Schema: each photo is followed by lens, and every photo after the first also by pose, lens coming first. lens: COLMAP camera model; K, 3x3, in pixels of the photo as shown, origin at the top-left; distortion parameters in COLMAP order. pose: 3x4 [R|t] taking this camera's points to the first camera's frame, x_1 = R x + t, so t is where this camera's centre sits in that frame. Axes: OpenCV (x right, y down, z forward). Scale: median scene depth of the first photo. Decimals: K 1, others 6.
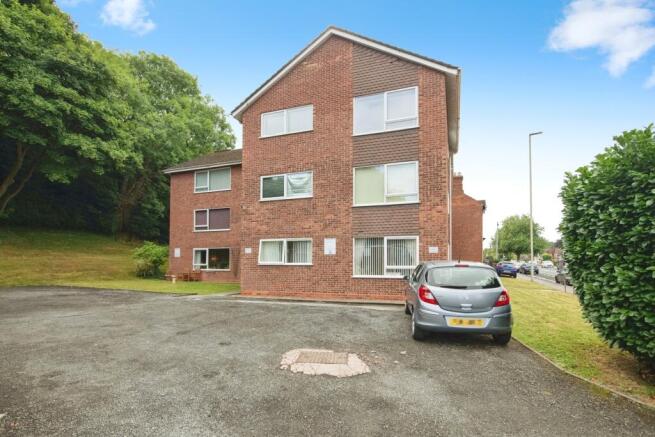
lens RADIAL K [[345.3, 0, 327.0], [0, 345.3, 245.7], [0, 0, 1]] dist [-0.001590, 0.000077]
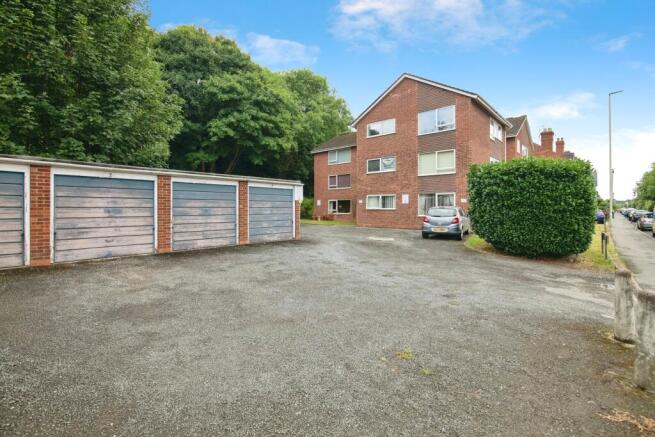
lens RADIAL K [[325.0, 0, 330.4], [0, 325.0, 218.2], [0, 0, 1]] dist [-0.027040, 0.000582]
pose [[0.944536, 0.006901, -0.328336, 0.151652], [0.016819, 0.997451, 0.069350, -0.016240], [0.327978, -0.071026, 0.942012, -0.550263]]
